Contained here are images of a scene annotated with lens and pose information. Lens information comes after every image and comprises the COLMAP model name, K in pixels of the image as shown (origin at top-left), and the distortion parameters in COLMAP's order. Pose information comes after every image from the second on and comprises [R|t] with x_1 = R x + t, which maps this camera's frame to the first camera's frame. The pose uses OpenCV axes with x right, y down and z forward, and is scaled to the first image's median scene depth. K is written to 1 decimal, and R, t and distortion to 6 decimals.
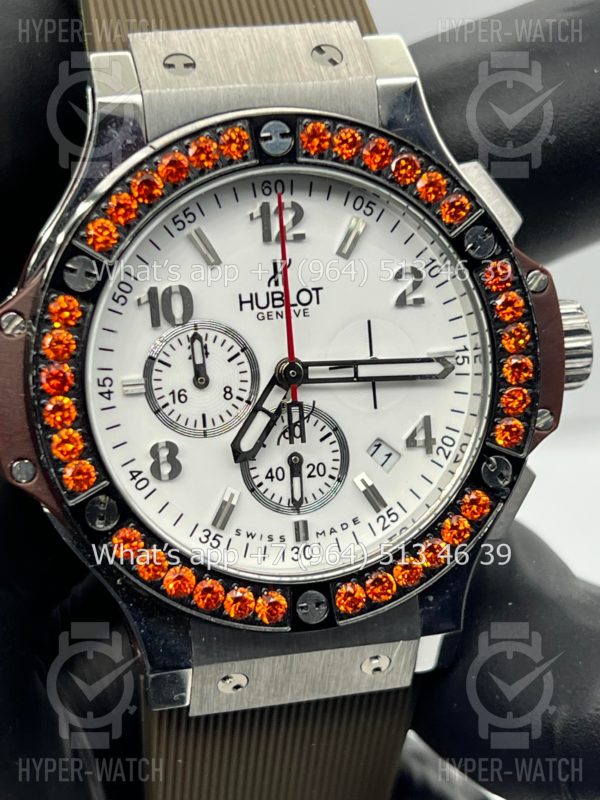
lens RADIAL K [[1859.9, 0, 289.1], [0, 1859.9, 394.7], [0, 0, 1]] dist [0.235019, 0.000000]
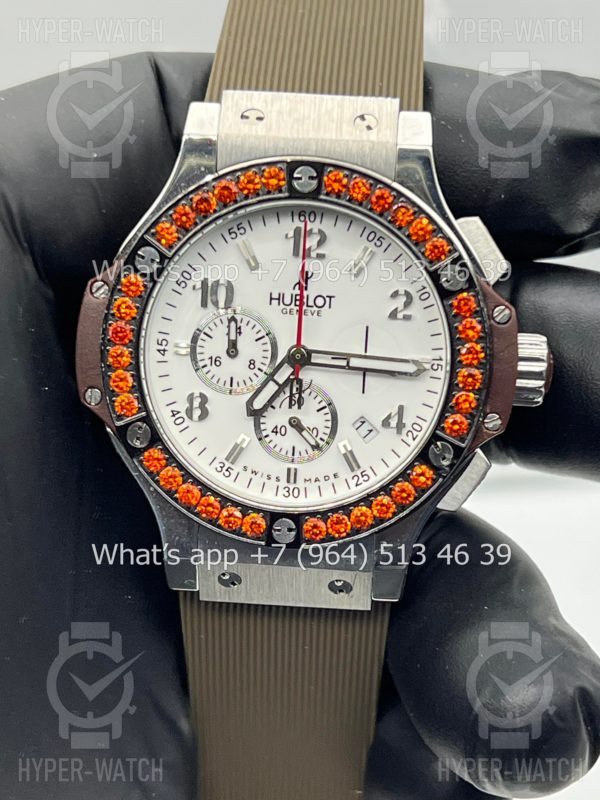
lens RADIAL K [[1859.9, 0, 313.9], [0, 1859.9, 451.8], [0, 0, 1]] dist [0.235019, 0.000000]
pose [[0.955244, 0.153613, -0.252806, 0.358777], [-0.152869, 0.987986, 0.022707, 0.024077], [0.253257, 0.016956, 0.967250, -0.285522]]
